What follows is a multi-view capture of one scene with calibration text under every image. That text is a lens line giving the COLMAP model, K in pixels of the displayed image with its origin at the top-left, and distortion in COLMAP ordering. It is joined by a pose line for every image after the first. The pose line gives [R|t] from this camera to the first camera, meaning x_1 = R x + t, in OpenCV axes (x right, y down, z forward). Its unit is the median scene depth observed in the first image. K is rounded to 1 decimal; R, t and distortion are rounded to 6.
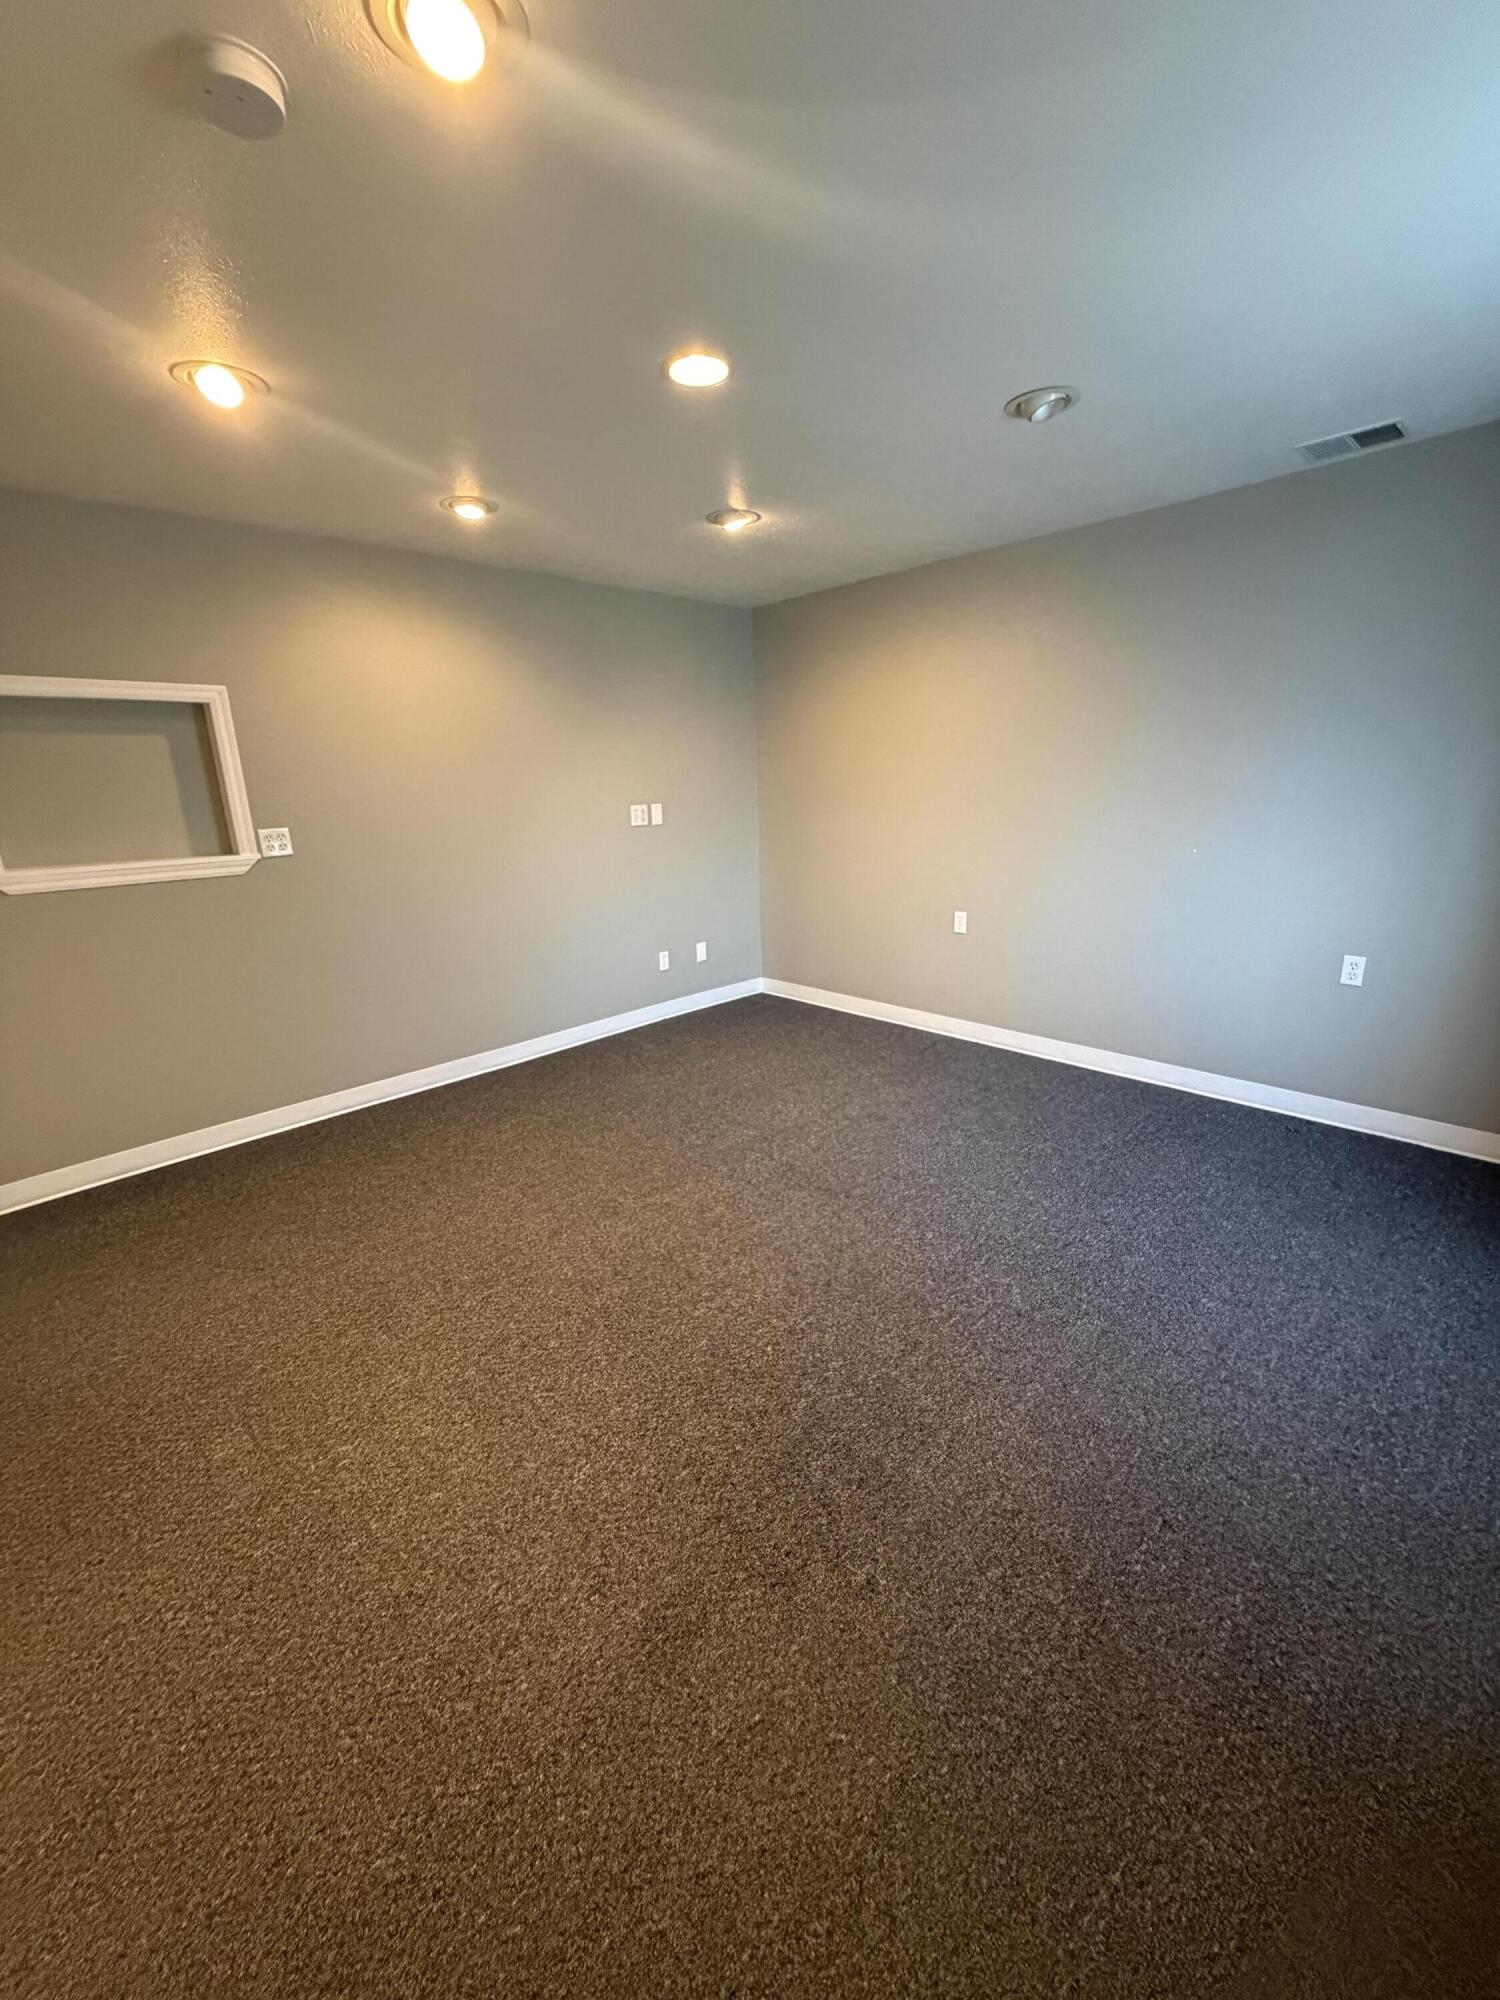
lens RADIAL K [[797.7, 0, 751.3], [0, 797.7, 1004.6], [0, 0, 1]] dist [0.000046, -0.000090]
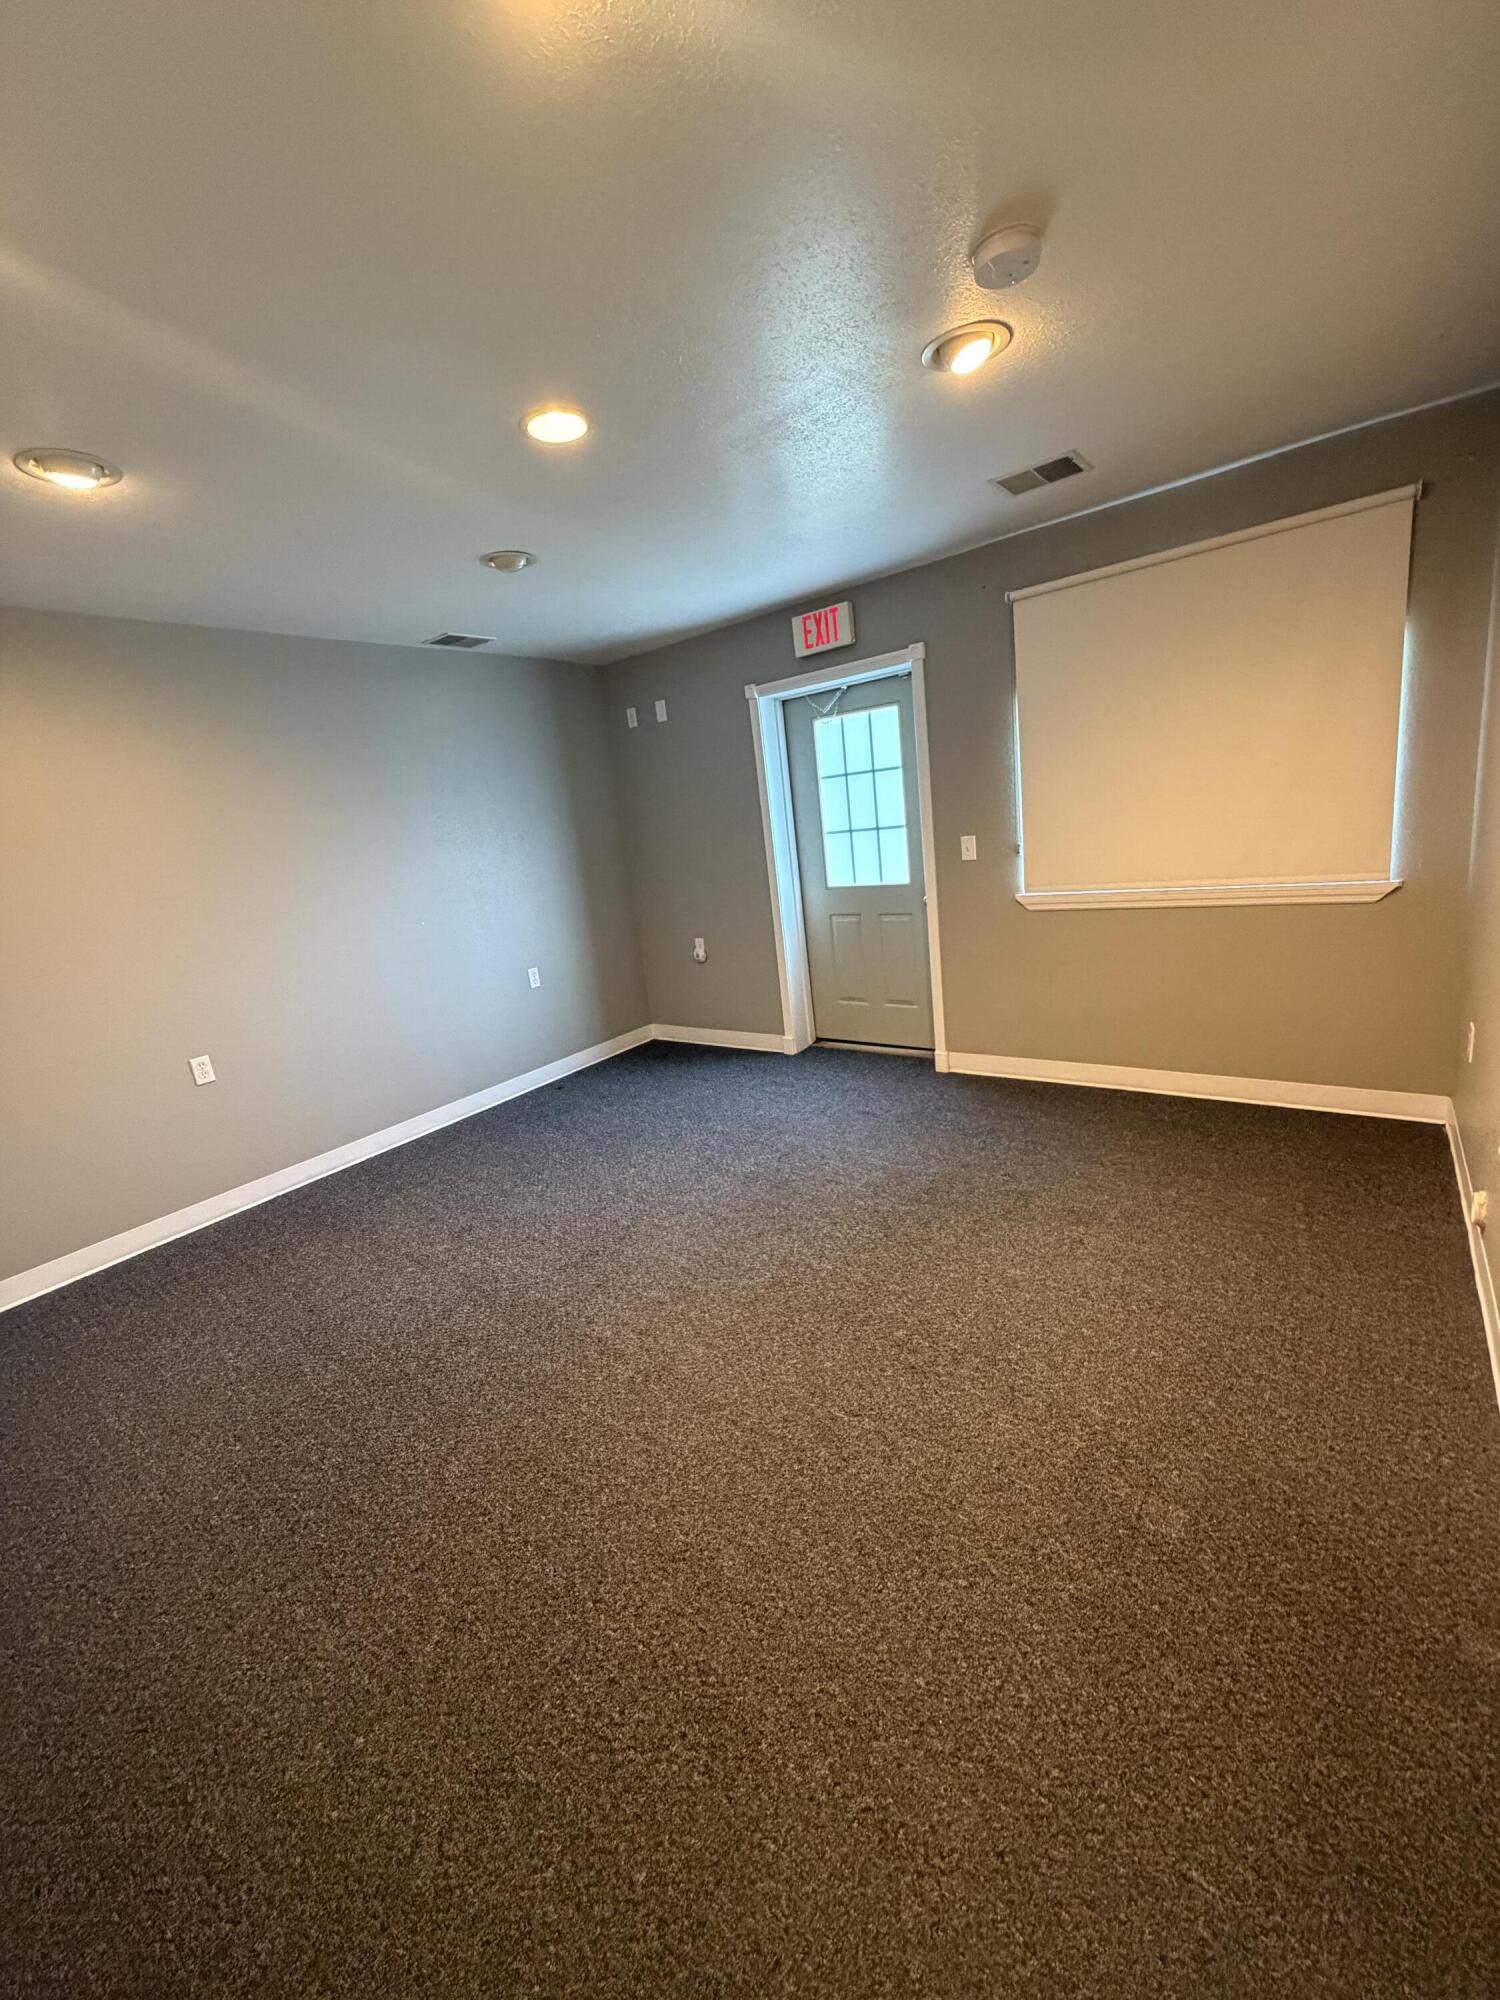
lens RADIAL K [[797.7, 0, 751.6], [0, 797.7, 1003.4], [0, 0, 1]] dist [0.000046, -0.000090]
pose [[-0.160033, -0.173959, 0.971662, -0.802479], [0.386243, 0.894831, 0.223818, -0.180414], [-0.908409, 0.411116, -0.076012, 0.761748]]
